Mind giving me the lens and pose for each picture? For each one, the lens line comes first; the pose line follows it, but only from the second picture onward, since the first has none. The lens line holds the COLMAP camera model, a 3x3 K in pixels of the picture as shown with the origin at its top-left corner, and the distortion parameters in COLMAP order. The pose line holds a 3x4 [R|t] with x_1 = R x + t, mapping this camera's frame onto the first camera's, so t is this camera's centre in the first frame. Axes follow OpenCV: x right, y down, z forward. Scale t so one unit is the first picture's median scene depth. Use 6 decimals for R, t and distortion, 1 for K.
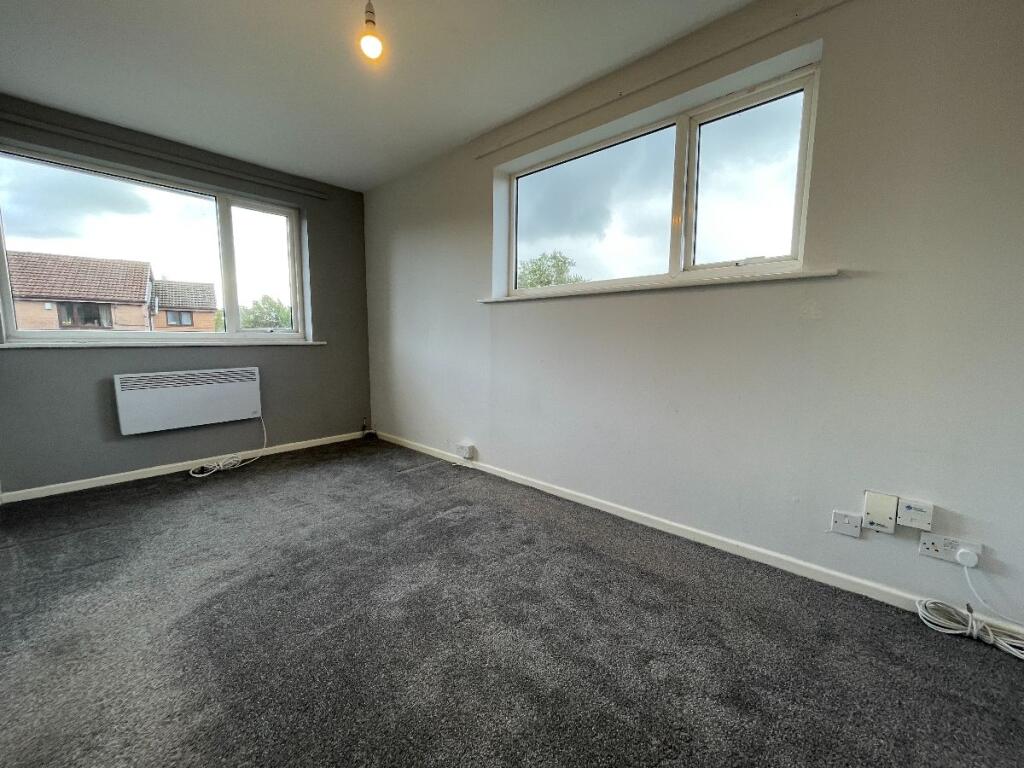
lens RADIAL K [[411.6, 0, 504.8], [0, 411.6, 387.1], [0, 0, 1]] dist [-0.000701, 0.000389]
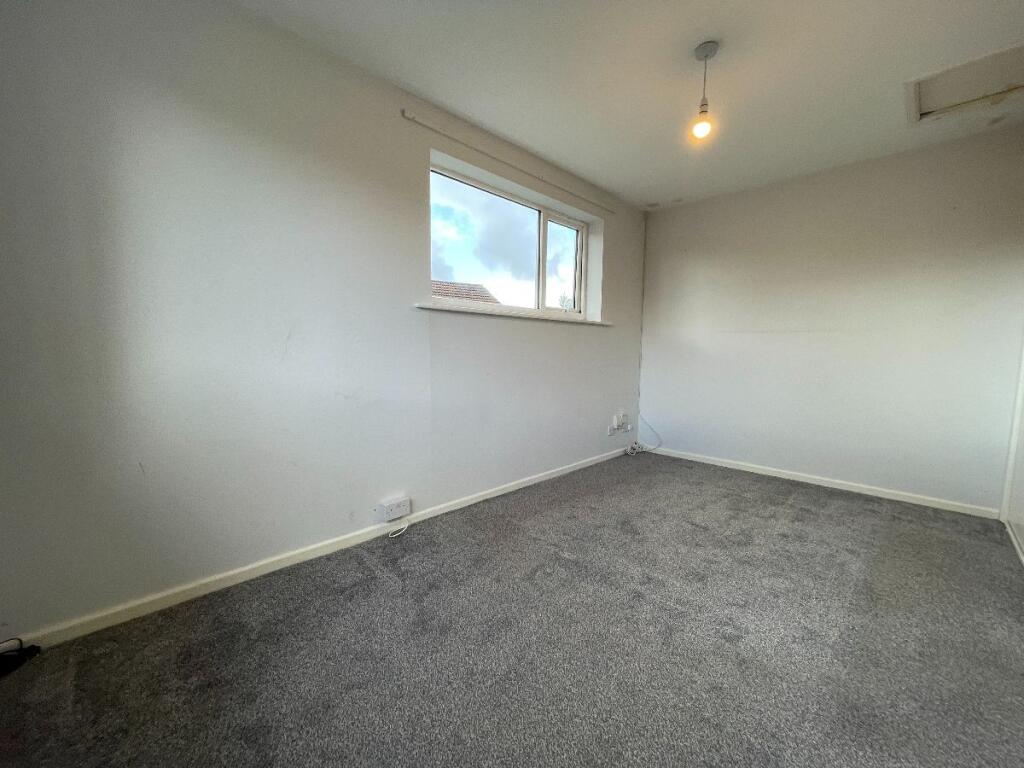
lens RADIAL K [[411.6, 0, 504.8], [0, 411.6, 387.1], [0, 0, 1]] dist [-0.000701, 0.000389]
pose [[0.037766, -0.097950, 0.994475, -1.042179], [0.101805, 0.990384, 0.093681, -0.139305], [-0.994087, 0.097704, 0.047375, 1.006844]]
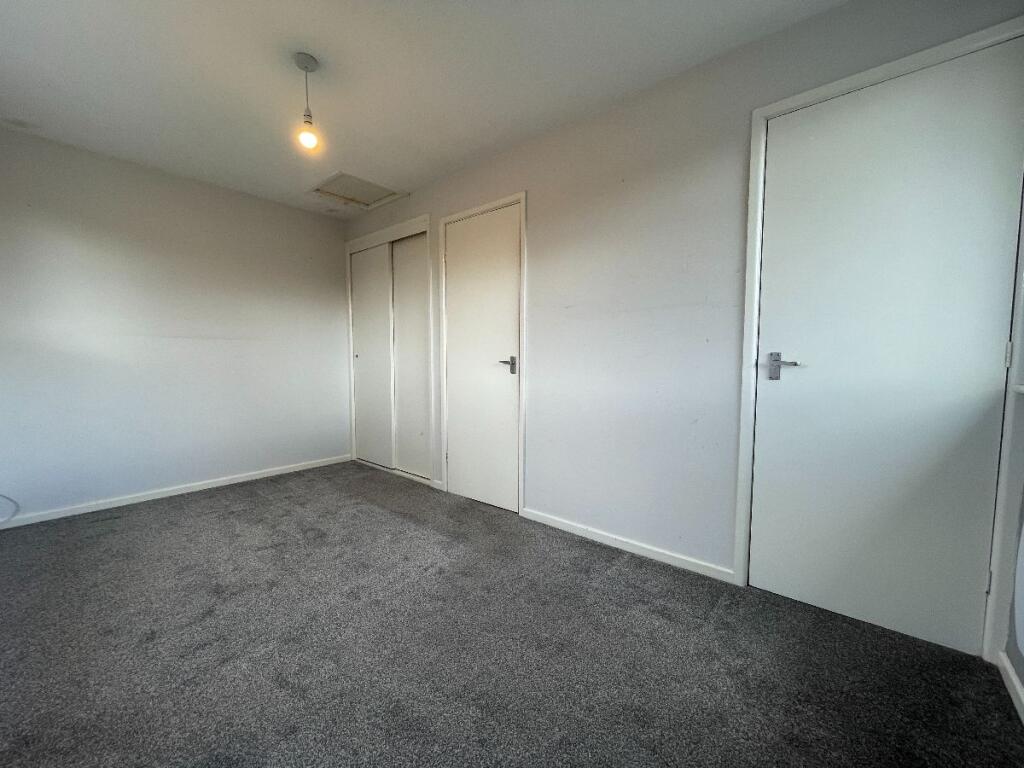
lens RADIAL K [[411.6, 0, 504.8], [0, 411.6, 387.1], [0, 0, 1]] dist [-0.000701, 0.000389]
pose [[-0.999444, -0.003190, -0.033174, -0.550649], [-0.009188, 0.983208, 0.182256, -0.194742], [0.032036, 0.182460, -0.982691, 1.495439]]
